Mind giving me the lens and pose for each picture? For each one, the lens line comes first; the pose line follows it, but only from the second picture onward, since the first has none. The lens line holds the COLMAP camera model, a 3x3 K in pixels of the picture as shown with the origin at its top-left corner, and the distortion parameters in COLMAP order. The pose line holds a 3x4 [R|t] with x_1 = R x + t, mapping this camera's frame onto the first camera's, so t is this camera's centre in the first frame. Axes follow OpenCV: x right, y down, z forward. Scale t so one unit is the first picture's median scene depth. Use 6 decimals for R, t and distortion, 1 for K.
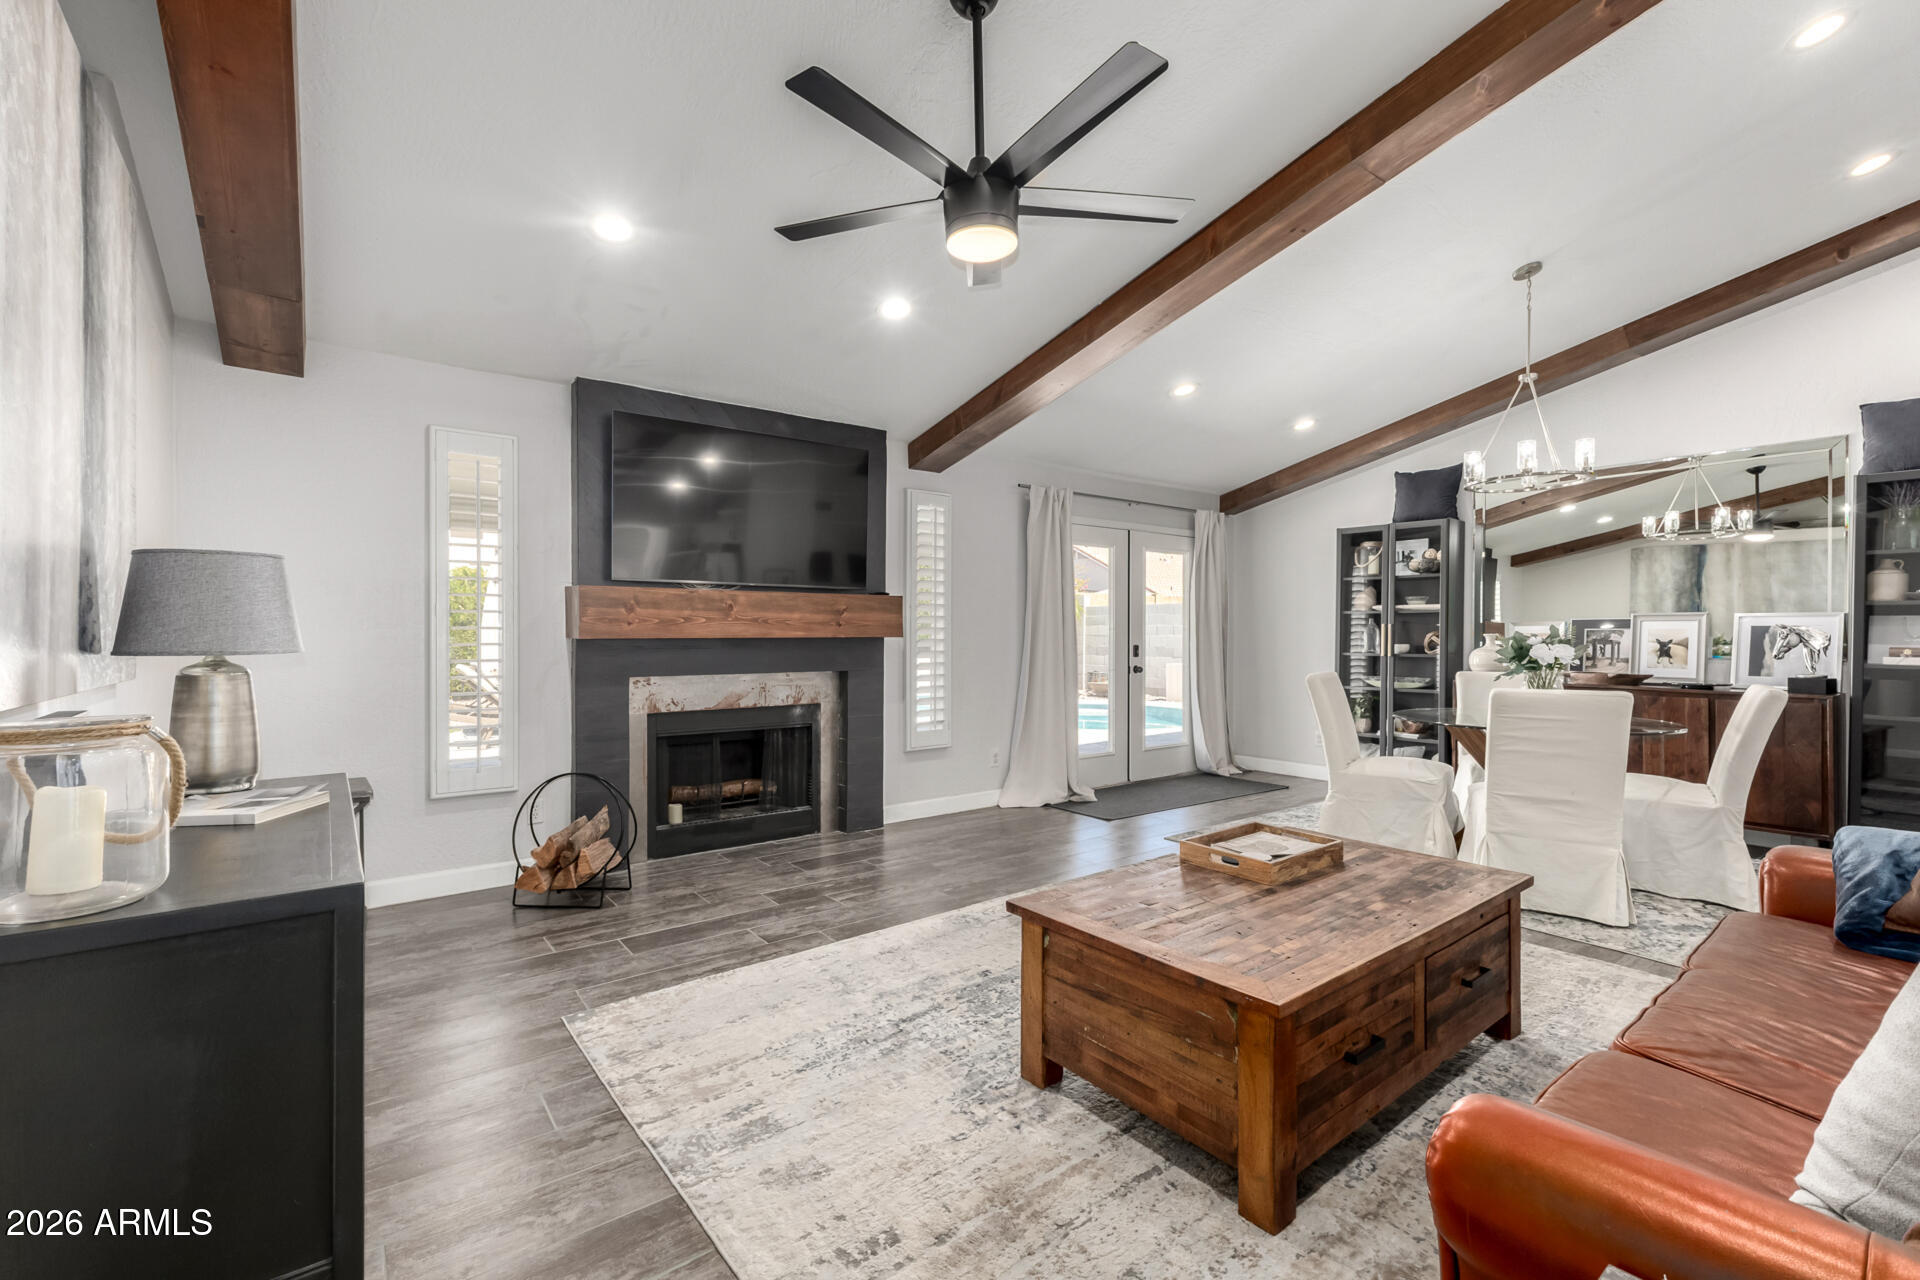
lens RADIAL K [[834.2, 0, 964.9], [0, 834.2, 642.1], [0, 0, 1]] dist [0.013856, -0.003611]
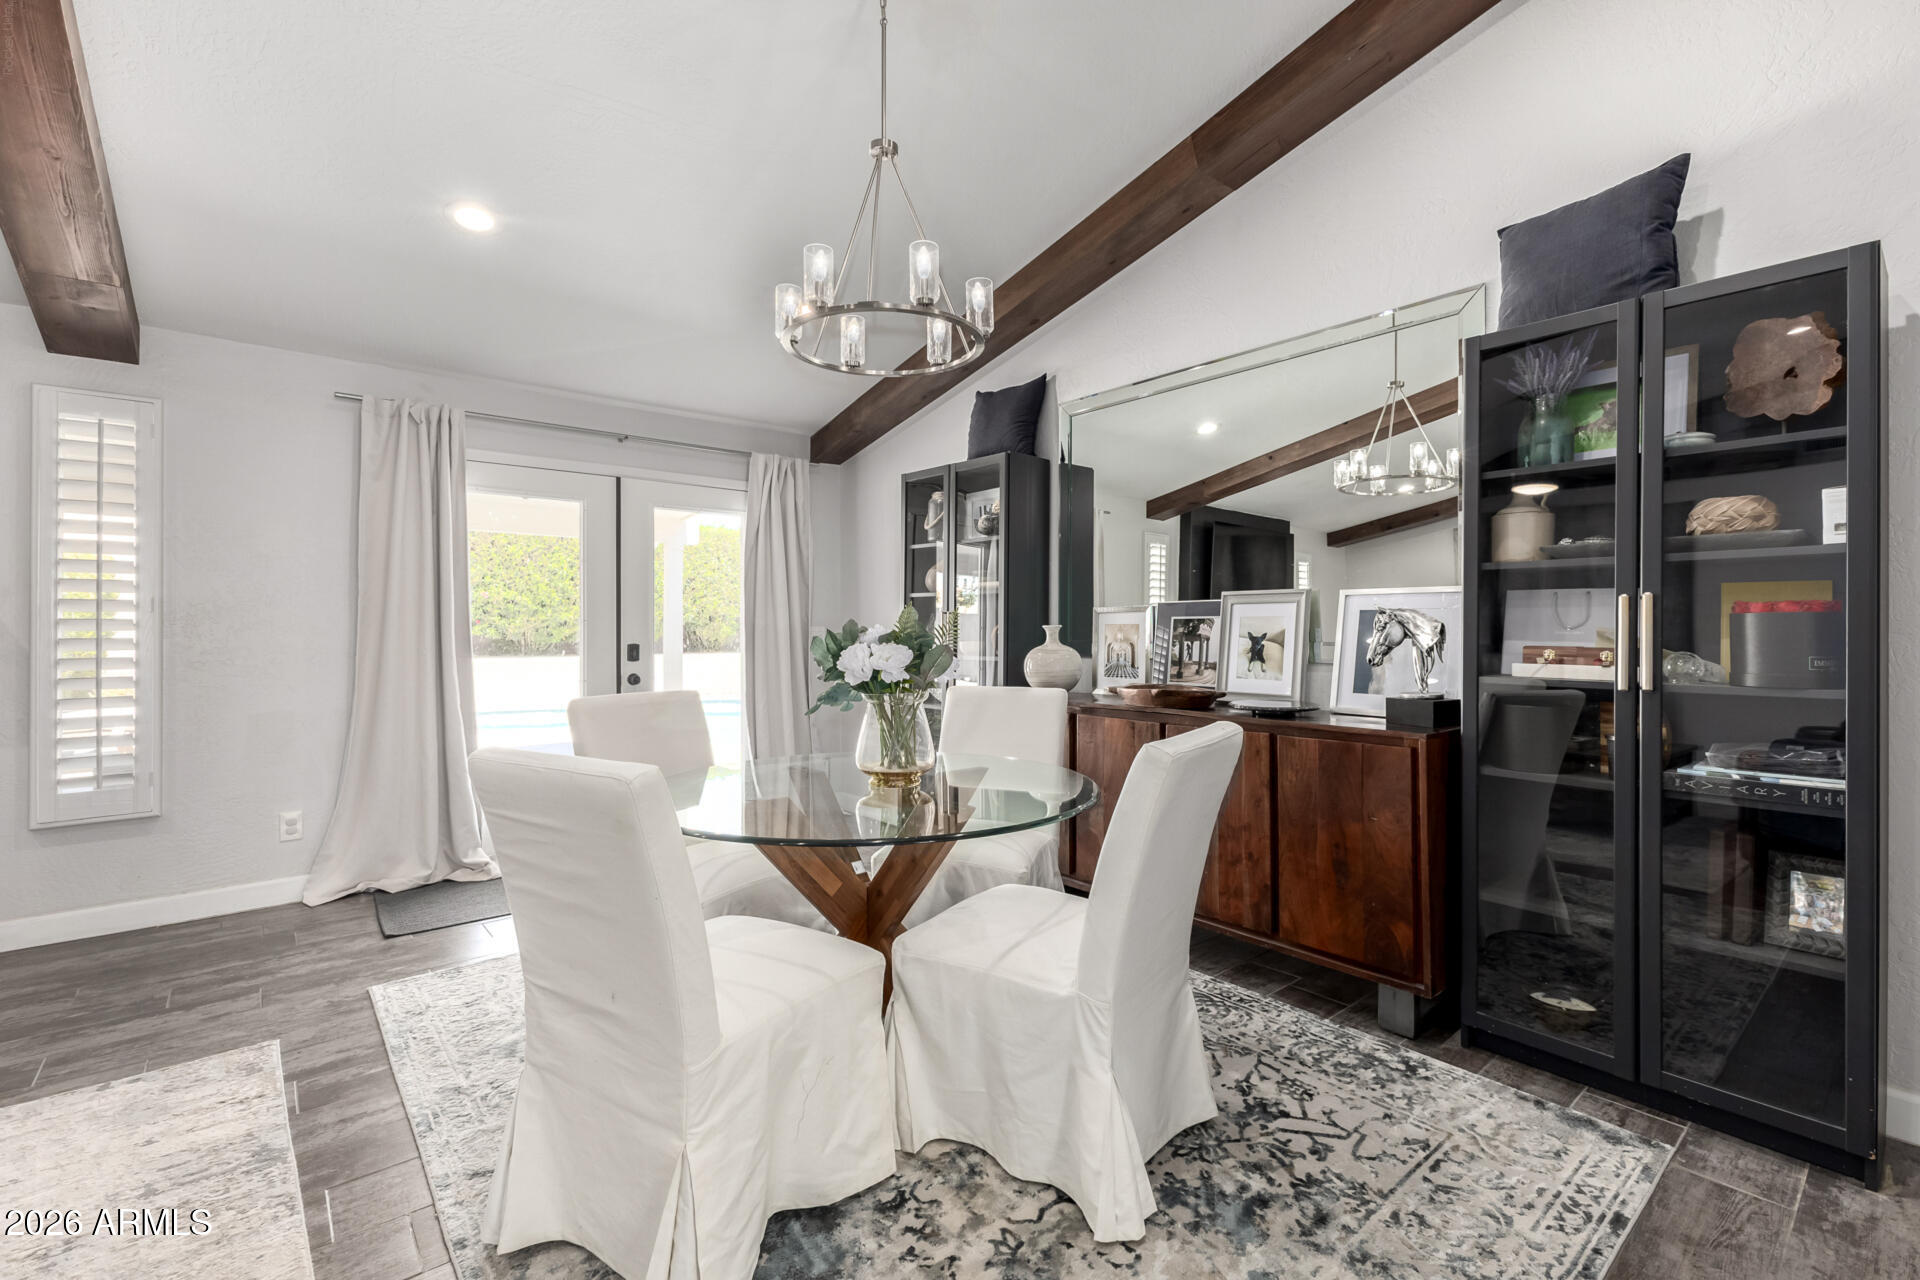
lens RADIAL K [[834.2, 0, 971.2], [0, 834.2, 629.2], [0, 0, 1]] dist [0.013856, -0.003611]
pose [[0.998828, -0.004439, 0.048191, 0.677303], [0.004952, 0.999932, -0.010521, -0.000415], [-0.048141, 0.010747, 0.998783, 0.446619]]
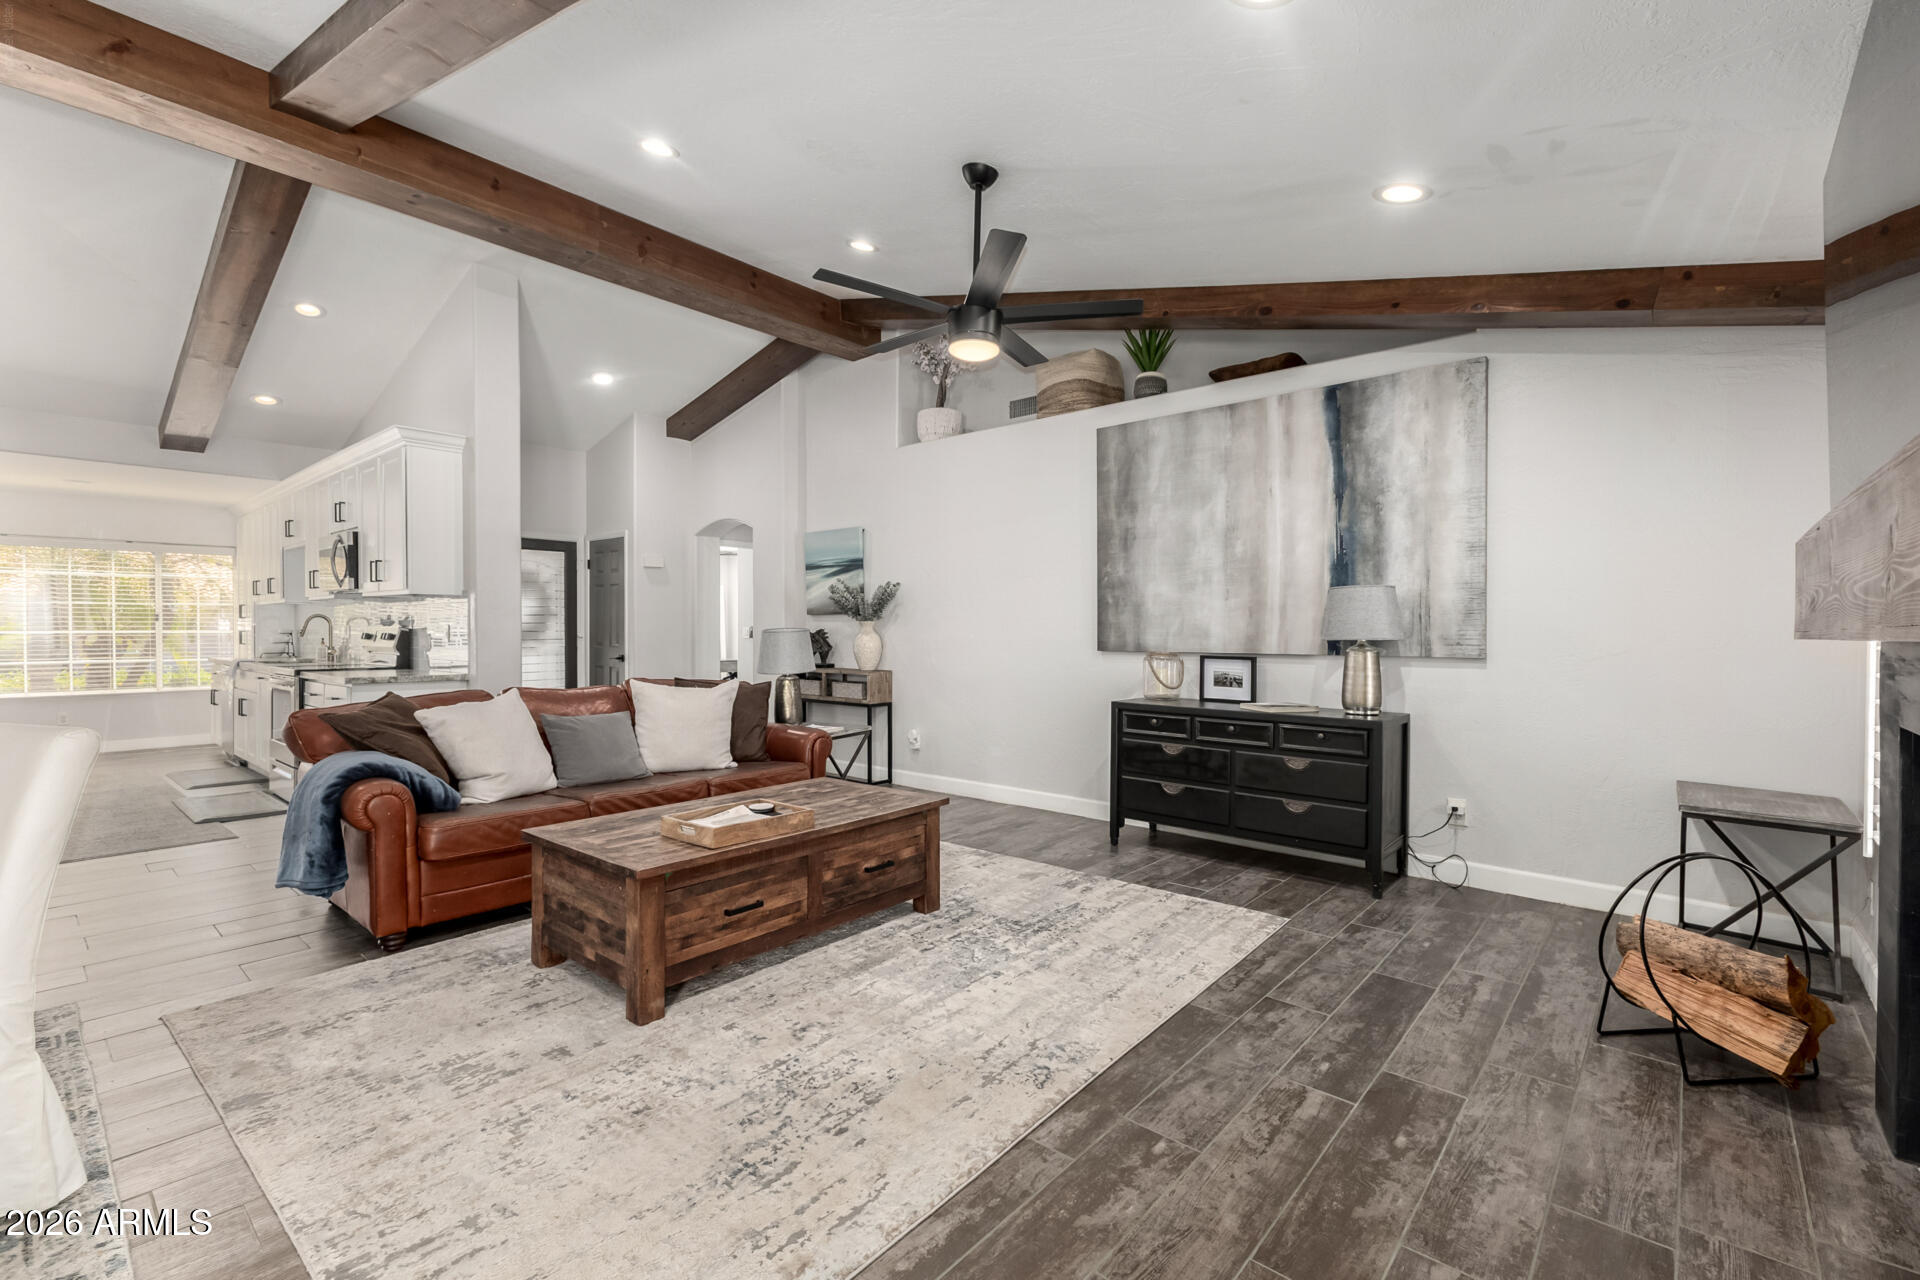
lens RADIAL K [[834.2, 0, 955.5], [0, 834.2, 642.9], [0, 0, 1]] dist [0.013856, -0.003611]
pose [[-0.982108, -0.006454, -0.188208, 0.167197], [-0.011319, 0.999629, 0.024789, -0.007922], [0.187978, 0.026476, -0.981816, 1.271182]]
